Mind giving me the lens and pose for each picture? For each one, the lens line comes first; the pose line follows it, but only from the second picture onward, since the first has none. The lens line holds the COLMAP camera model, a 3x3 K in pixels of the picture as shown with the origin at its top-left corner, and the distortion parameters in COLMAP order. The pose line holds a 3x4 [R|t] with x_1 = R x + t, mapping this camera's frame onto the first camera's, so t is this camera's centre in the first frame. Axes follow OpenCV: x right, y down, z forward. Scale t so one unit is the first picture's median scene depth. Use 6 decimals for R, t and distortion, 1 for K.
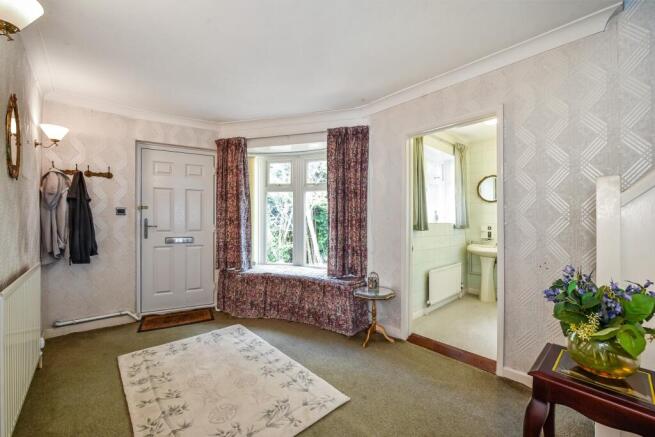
lens RADIAL K [[265.0, 0, 328.7], [0, 265.0, 220.0], [0, 0, 1]] dist [-0.003140, -0.000385]
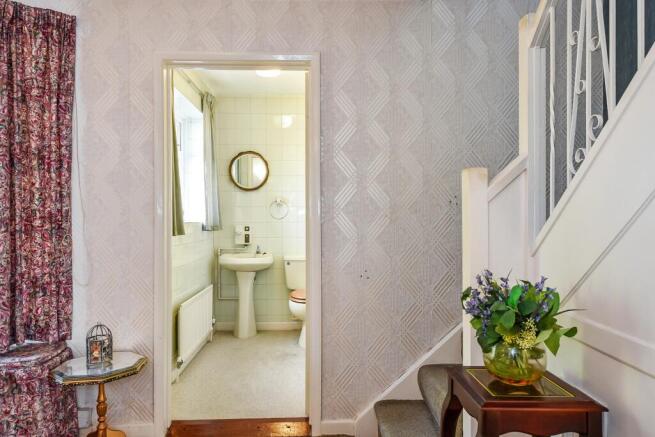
lens RADIAL K [[441.1, 0, 330.6], [0, 441.1, 221.6], [0, 0, 1]] dist [-0.009262, -0.000526]
pose [[0.640484, -0.009677, 0.767910, -0.160267], [0.001758, 0.999936, 0.011135, -0.000017], [-0.767969, -0.005782, 0.640461, 0.145849]]
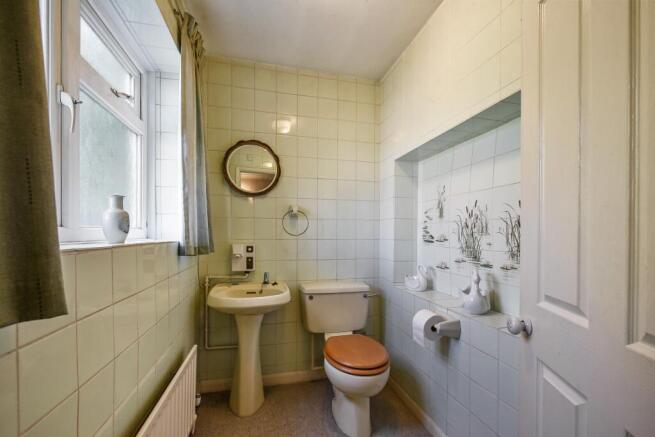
lens RADIAL K [[265.0, 0, 328.3], [0, 265.0, 235.1], [0, 0, 1]] dist [-0.003140, -0.000385]
pose [[0.472250, -0.002447, 0.881461, 0.329919], [-0.003238, 0.999985, 0.004511, 0.002957], [-0.881459, -0.004984, 0.472235, 0.846852]]
